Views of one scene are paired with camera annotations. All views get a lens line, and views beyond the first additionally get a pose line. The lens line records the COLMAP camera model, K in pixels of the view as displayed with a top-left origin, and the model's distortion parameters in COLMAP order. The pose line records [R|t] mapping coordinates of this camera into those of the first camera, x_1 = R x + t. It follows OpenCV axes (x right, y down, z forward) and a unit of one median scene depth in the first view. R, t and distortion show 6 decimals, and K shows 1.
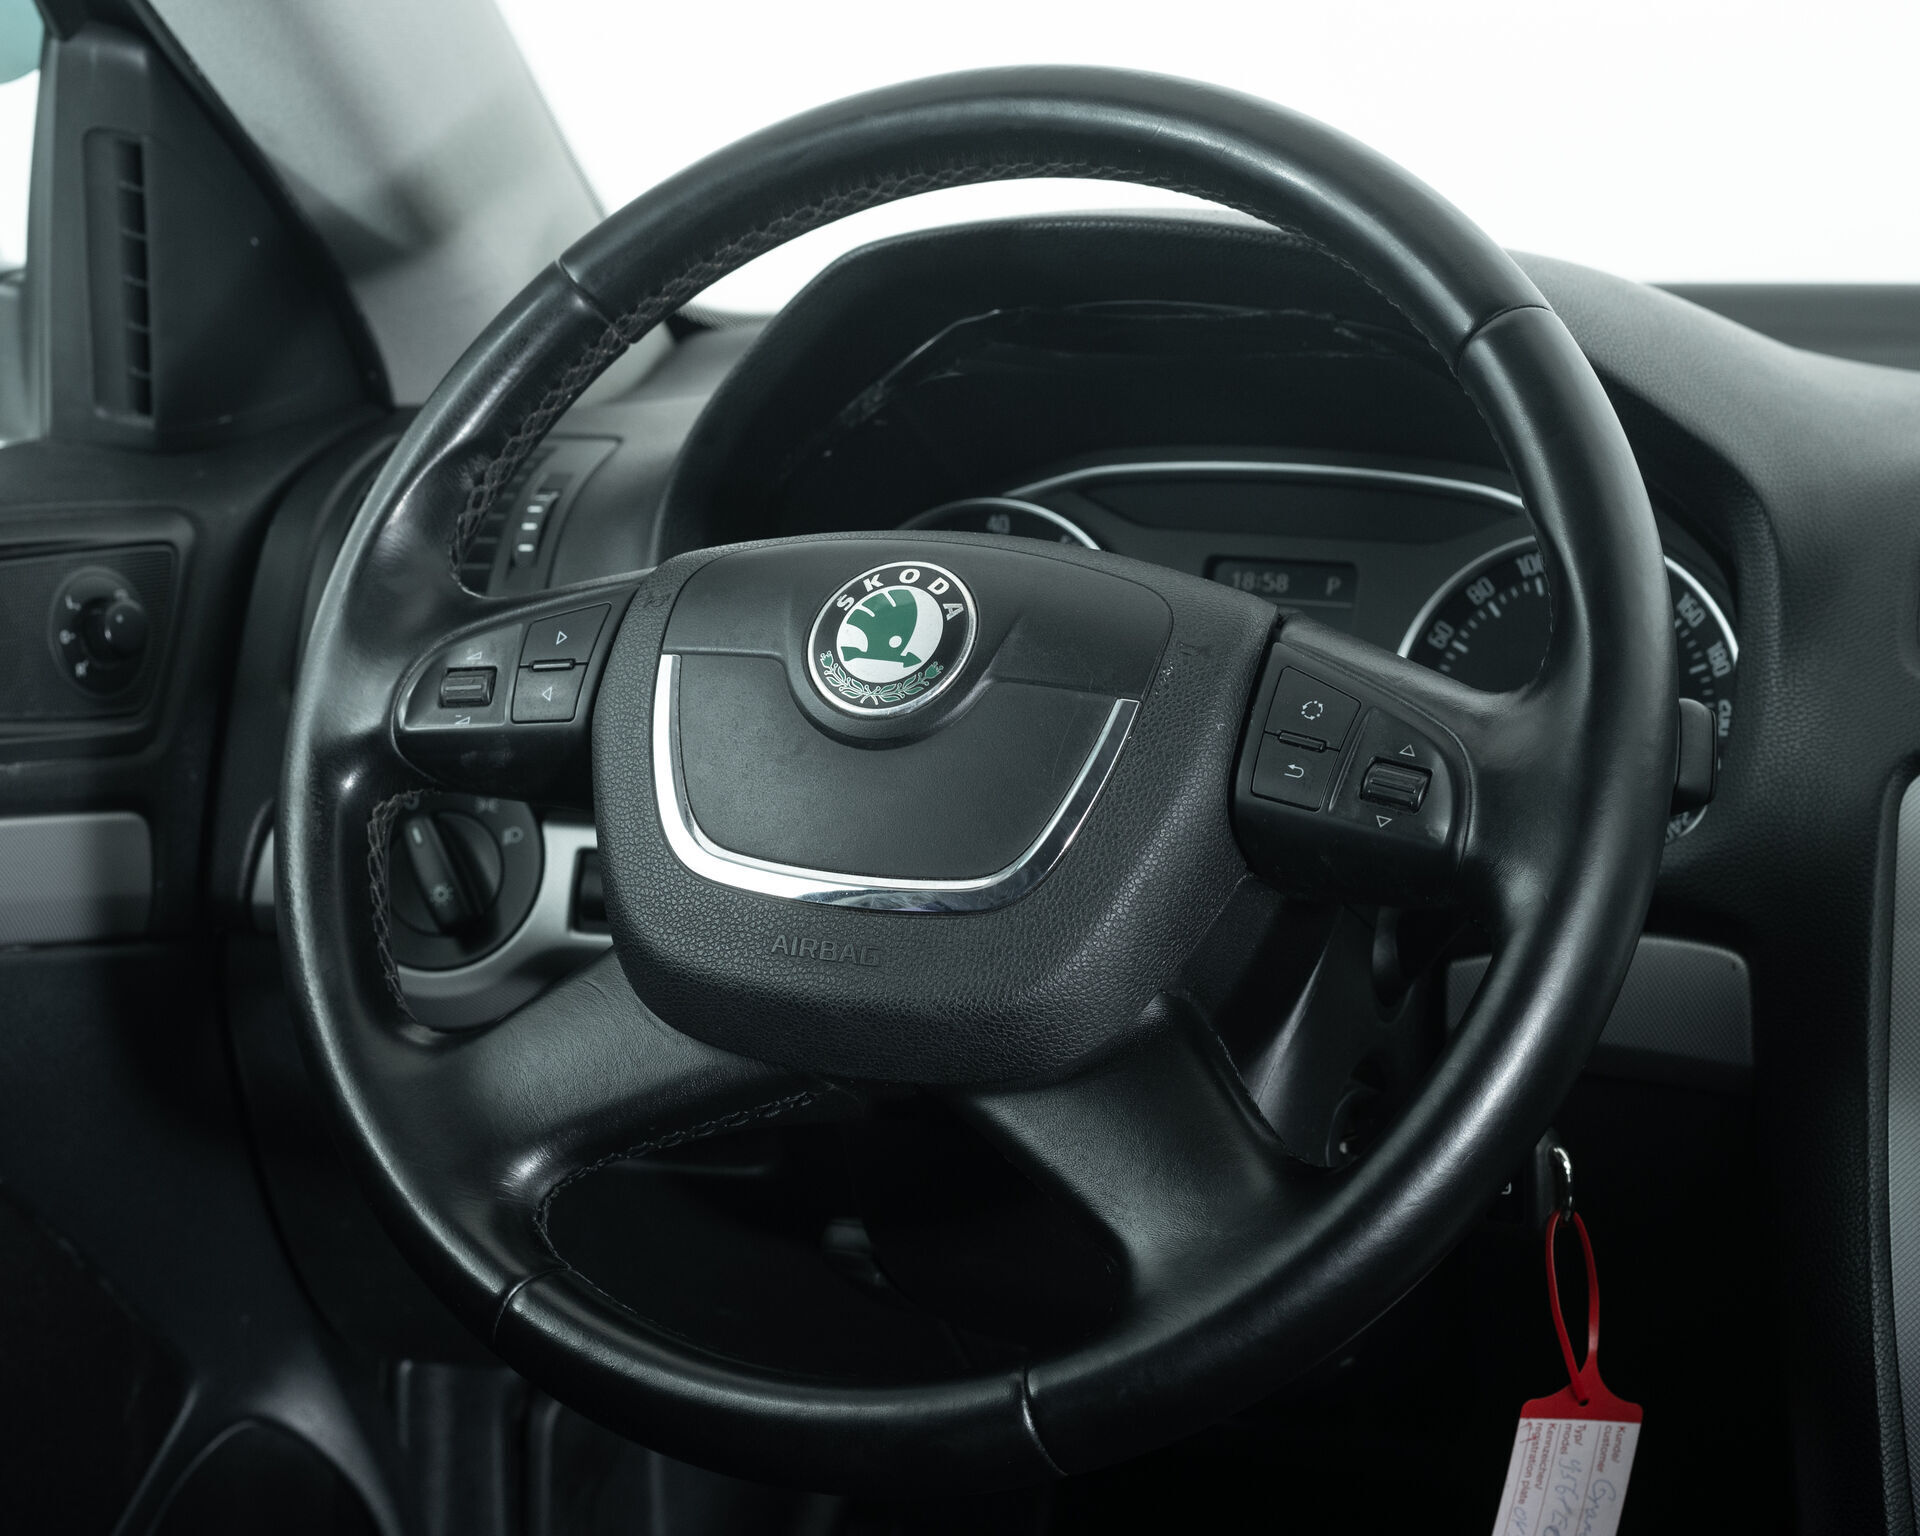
lens RADIAL K [[3774.5, 0, 953.4], [0, 3774.5, 698.5], [0, 0, 1]] dist [-0.112993, -0.101117]
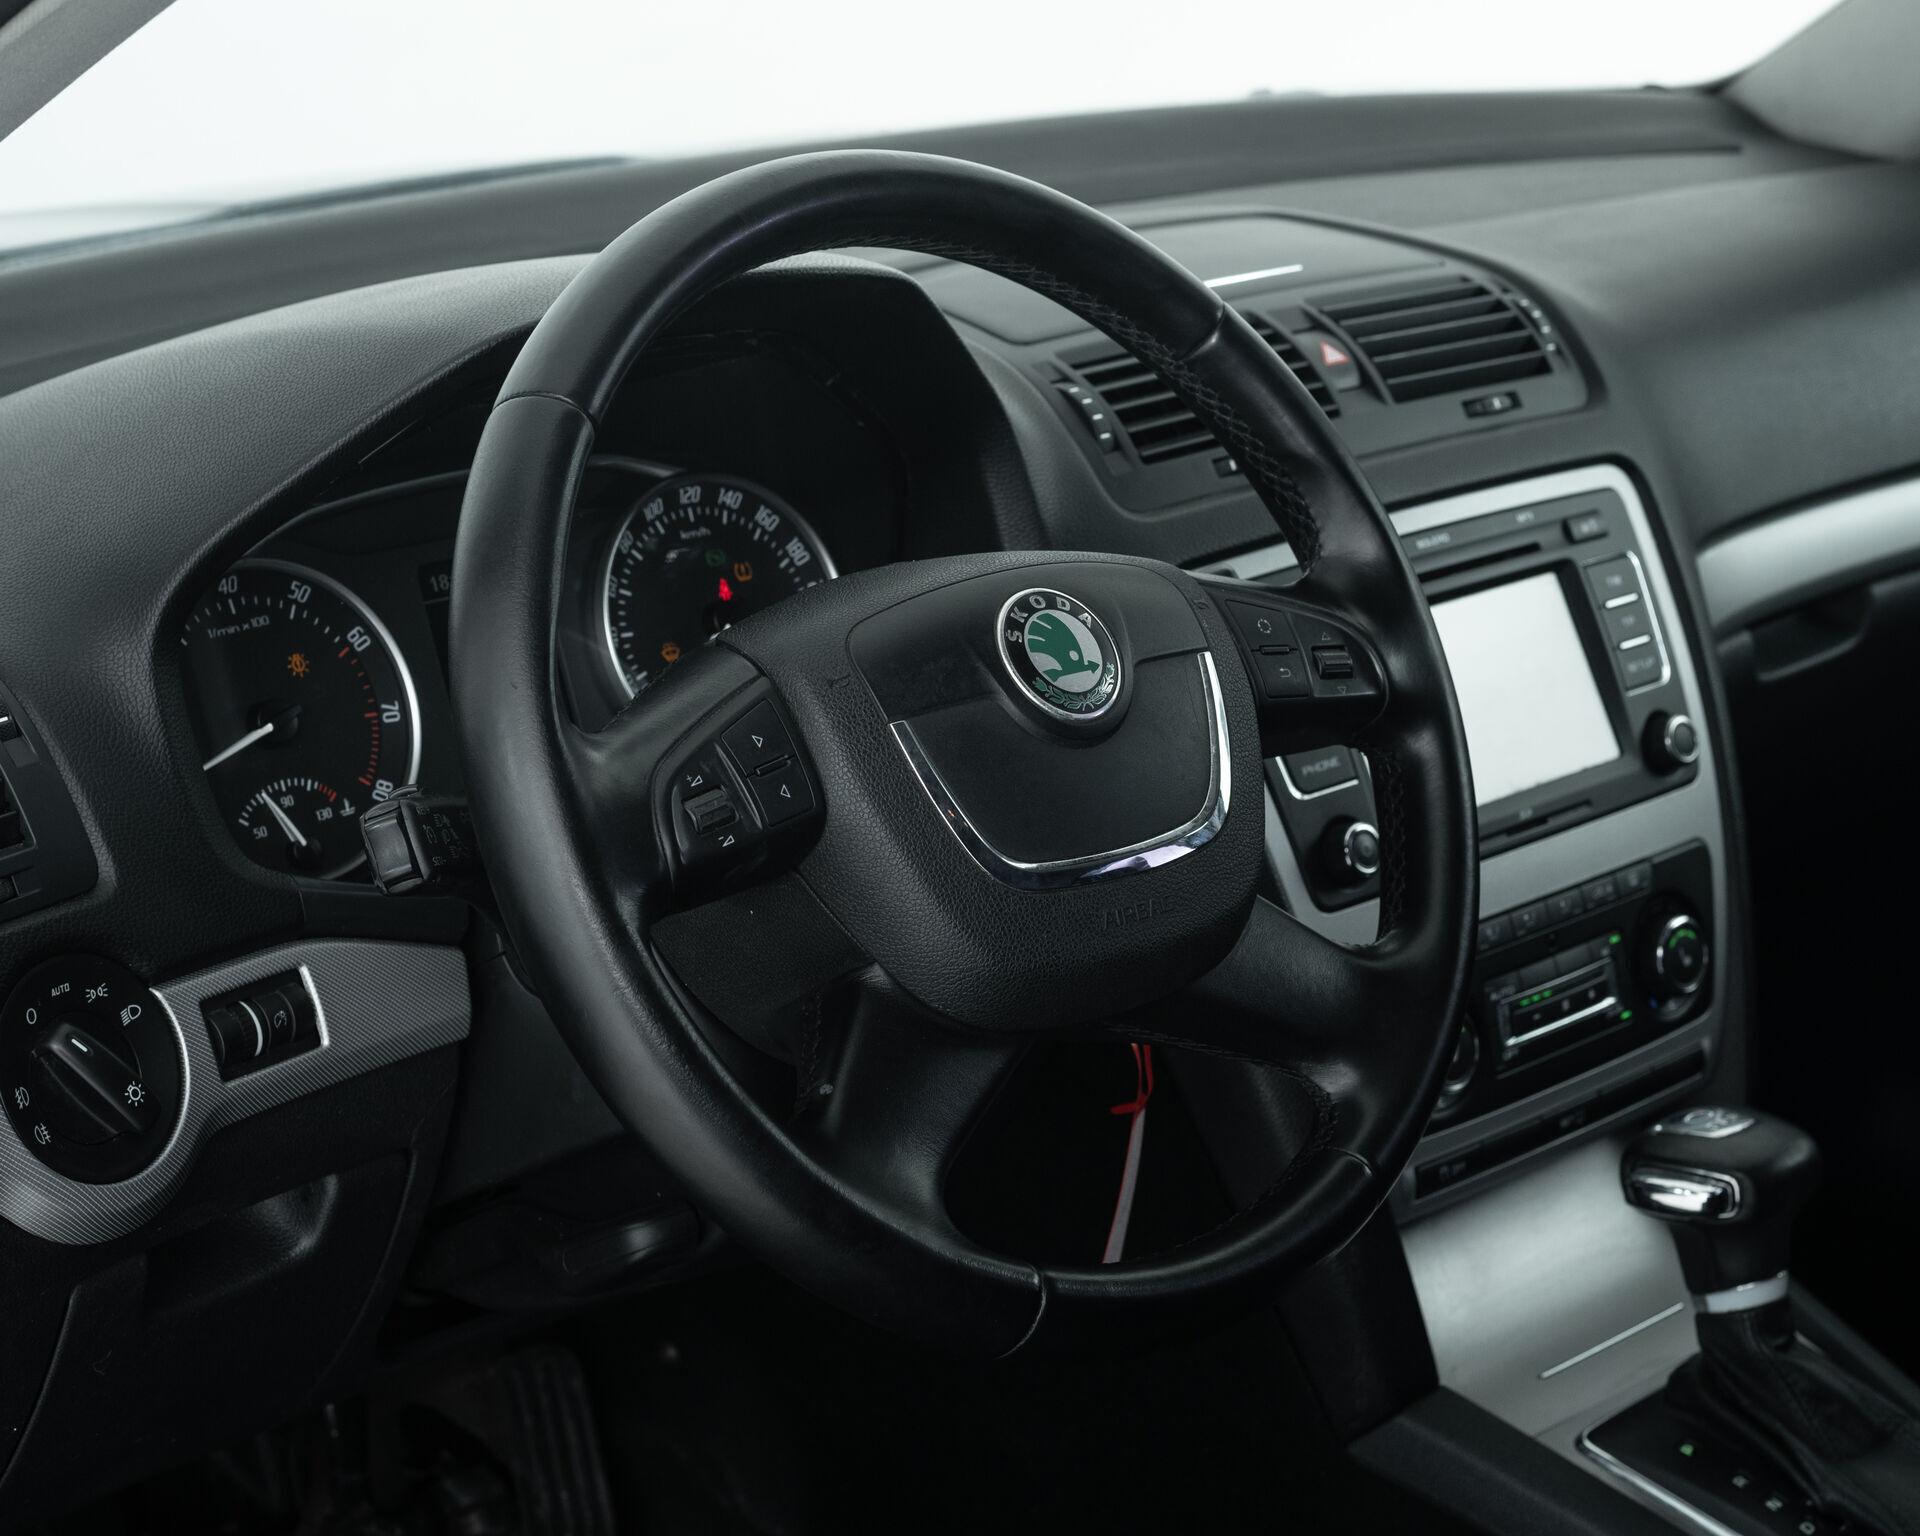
lens RADIAL K [[3881.3, 0, 1008.4], [0, 3881.3, 765.1], [0, 0, 1]] dist [-0.068397, -0.628395]
pose [[0.367139, -0.259987, 0.893093, -1.058896], [0.165940, 0.963048, 0.212136, -0.230315], [-0.915245, 0.070317, 0.396715, 0.494495]]
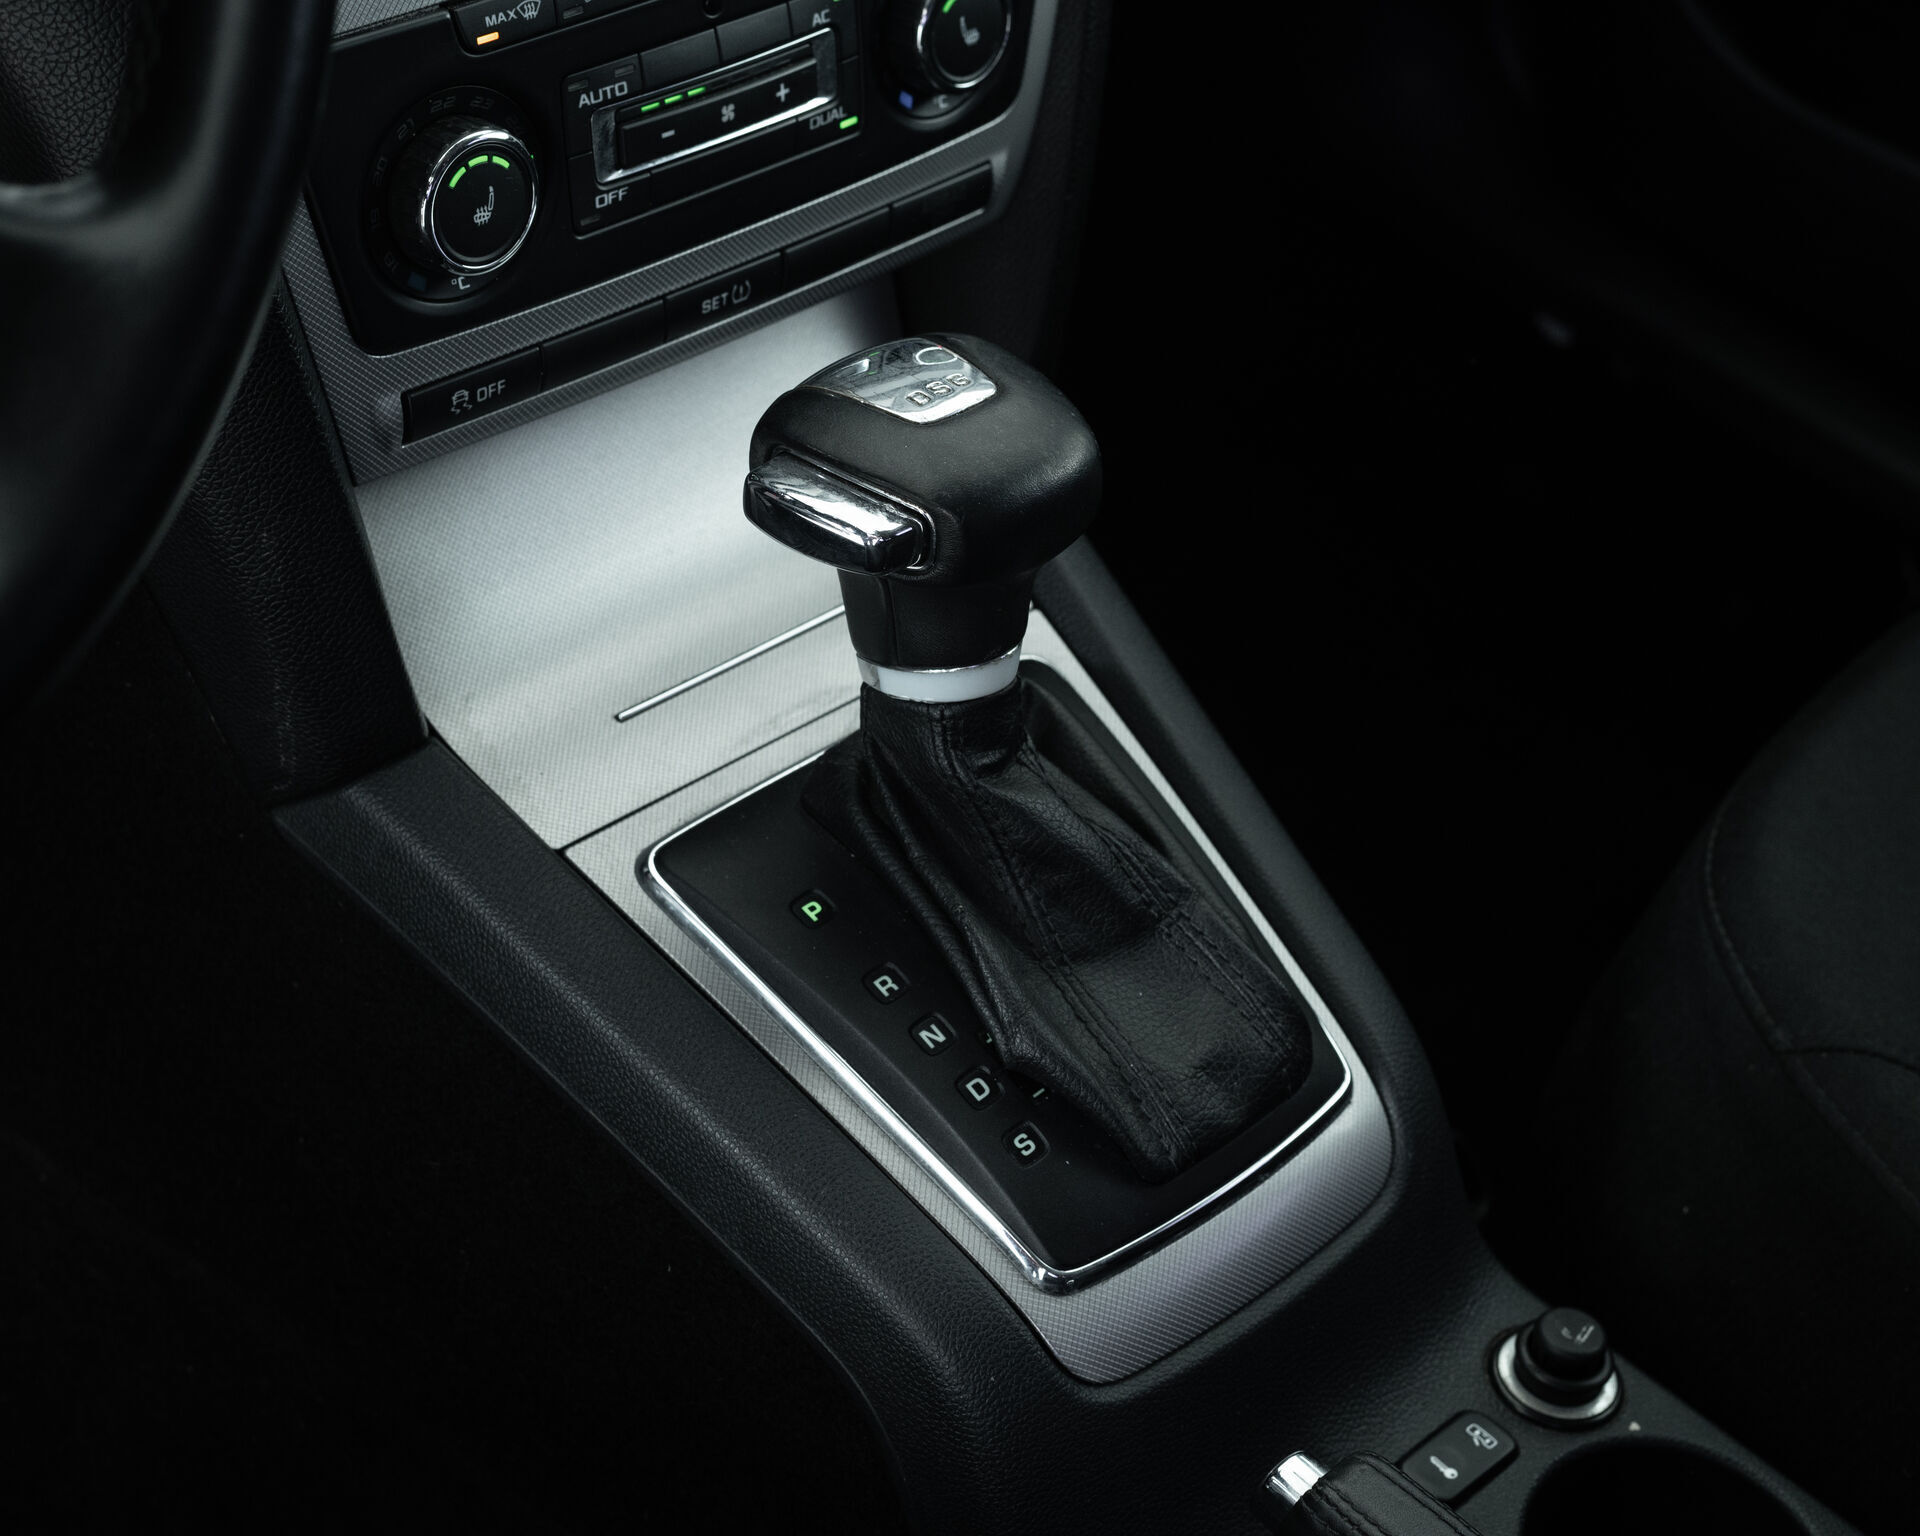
lens RADIAL K [[3825.6, 0, 1061.2], [0, 3825.6, 846.3], [0, 0, 1]] dist [-0.093608, -0.125605]
pose [[0.333844, -0.556556, 0.760785, -0.365918], [0.014352, 0.809996, 0.586259, -0.149033], [-0.942519, -0.184800, 0.278400, 0.563796]]
